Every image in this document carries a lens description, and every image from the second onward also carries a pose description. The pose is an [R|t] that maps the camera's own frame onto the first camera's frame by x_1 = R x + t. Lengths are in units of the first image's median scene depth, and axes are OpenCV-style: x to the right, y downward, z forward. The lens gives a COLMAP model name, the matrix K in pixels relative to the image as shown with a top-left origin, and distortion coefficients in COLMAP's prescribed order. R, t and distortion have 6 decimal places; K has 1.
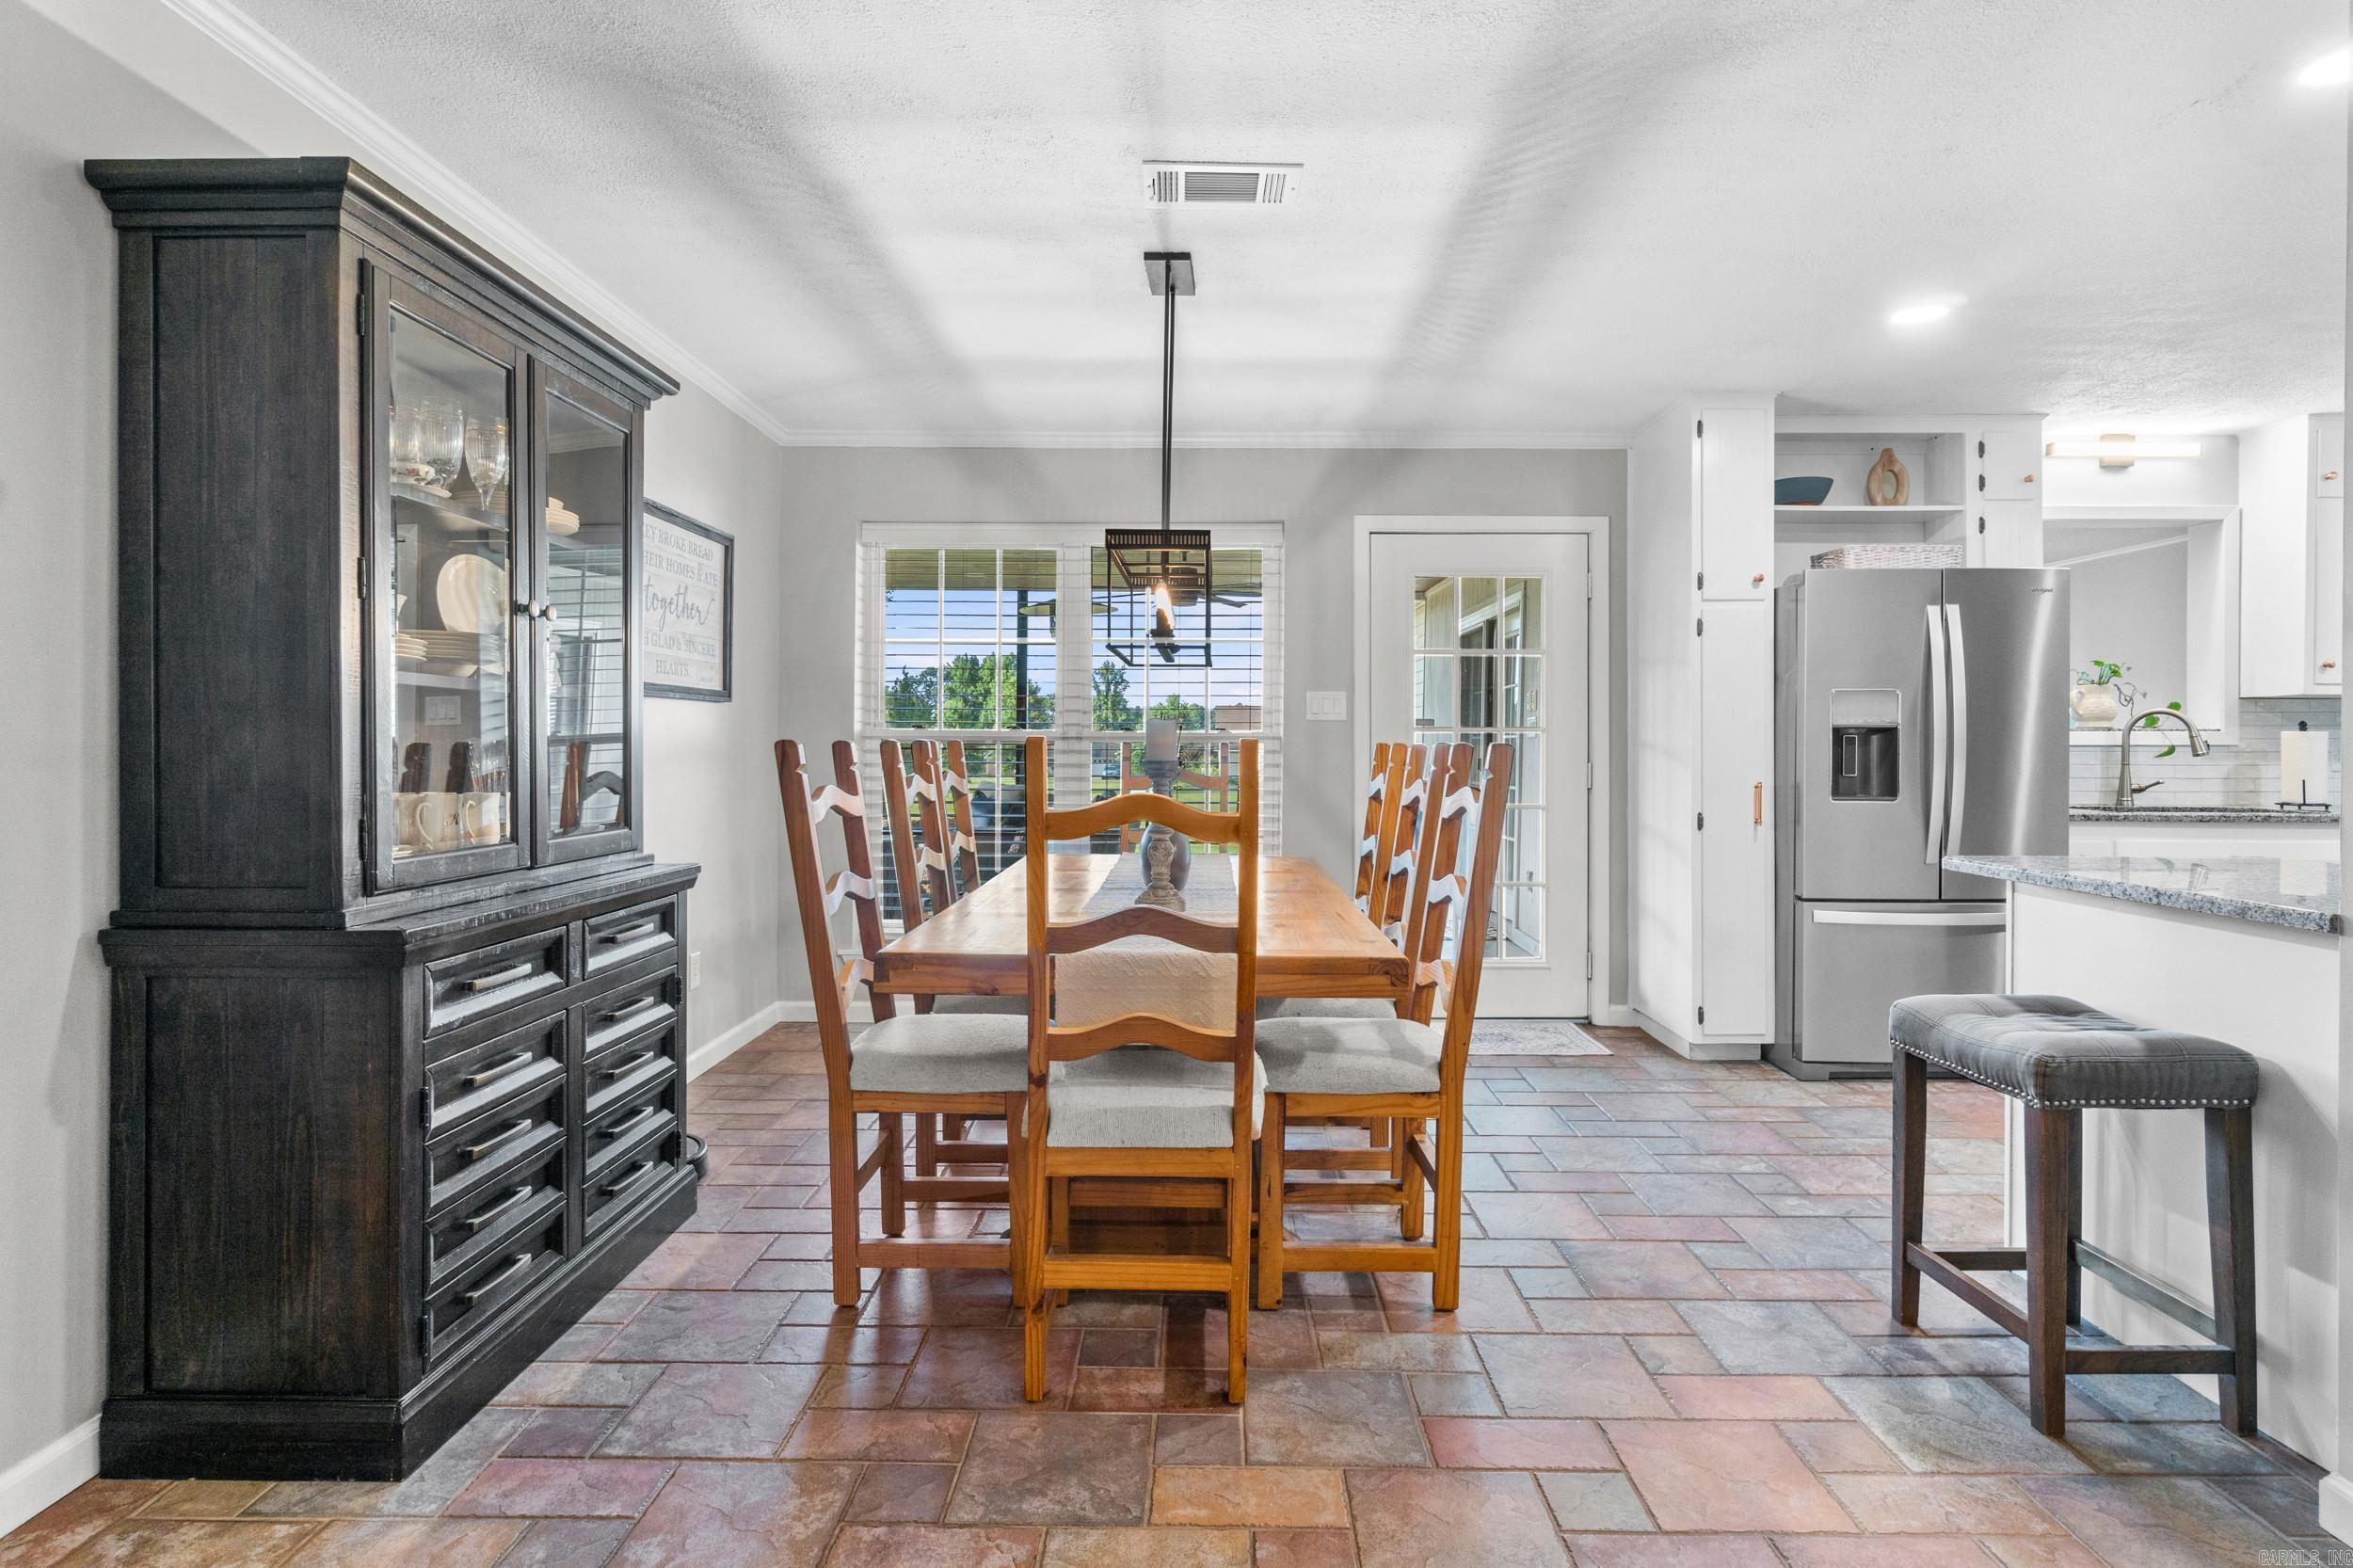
lens RADIAL K [[1188.8, 0, 1154.6], [0, 1188.8, 748.4], [0, 0, 1]] dist [-0.012897, 0.000558]
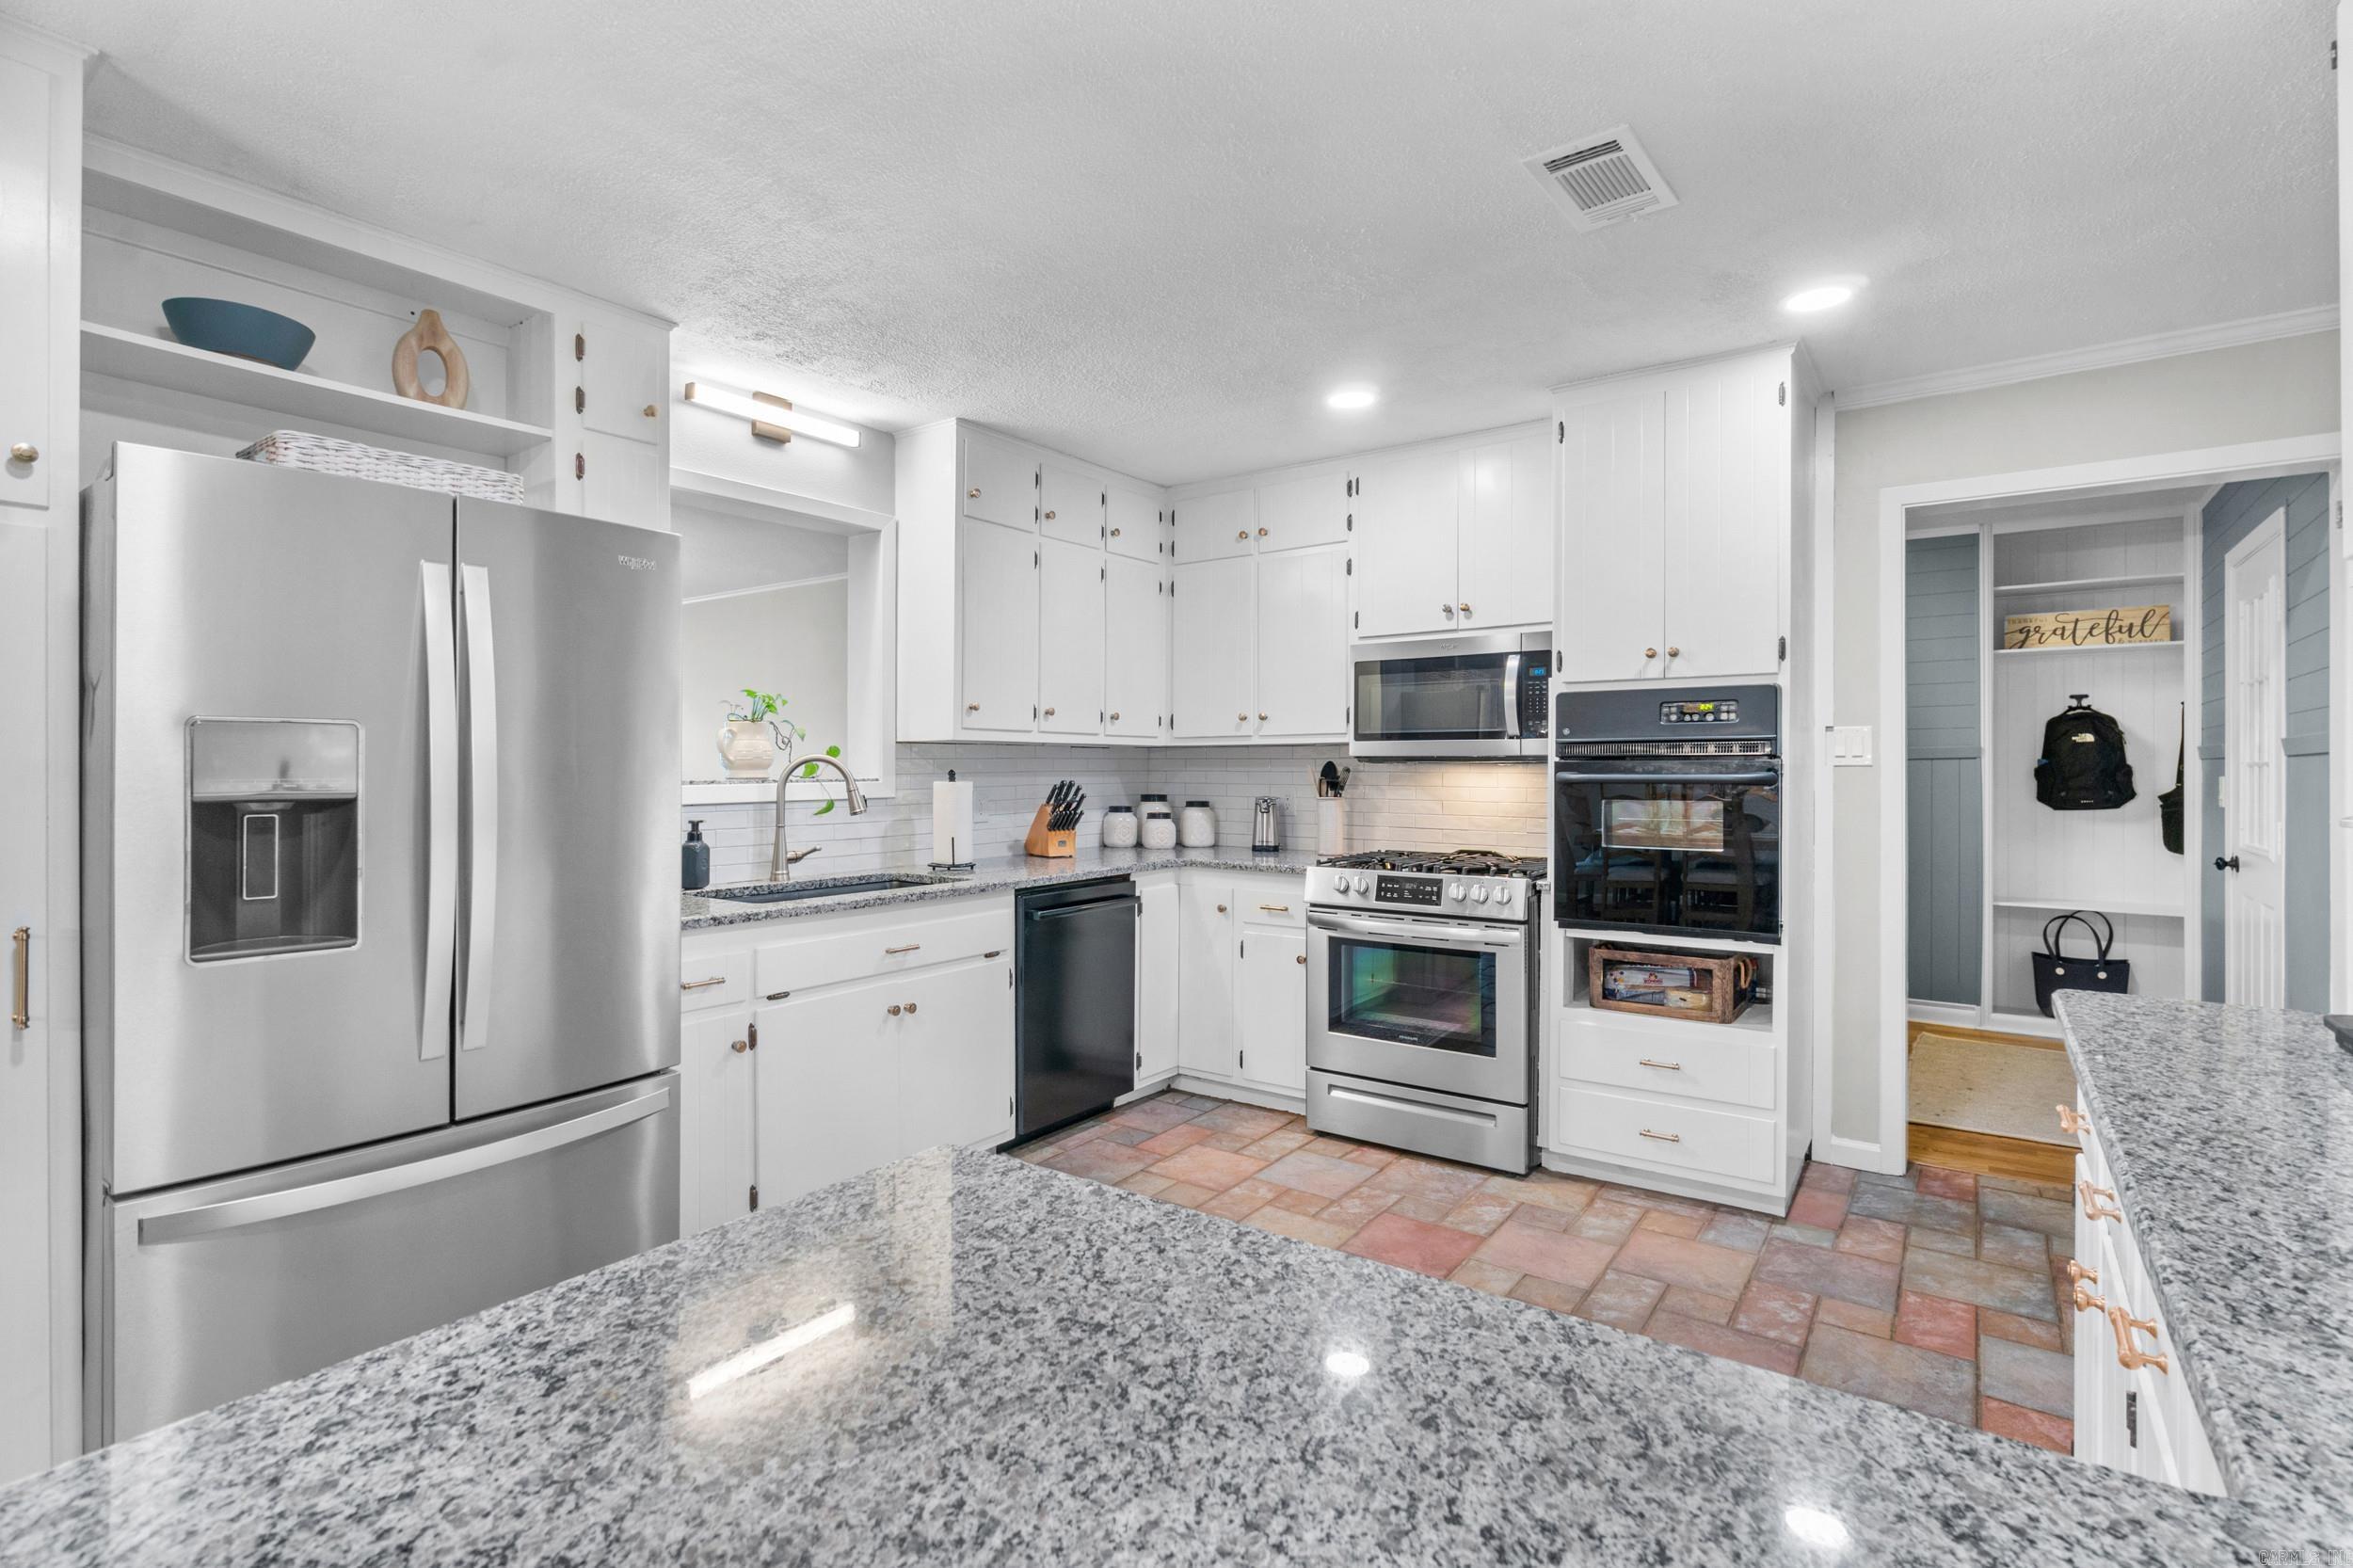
lens RADIAL K [[1067.8, 0, 1170.4], [0, 1067.8, 768.4], [0, 0, 1]] dist [-0.003122, -0.000417]
pose [[0.549914, -0.005826, 0.835201, 0.381901], [0.000903, 0.999979, 0.006381, -0.028569], [-0.835221, -0.002755, 0.549907, 0.404427]]
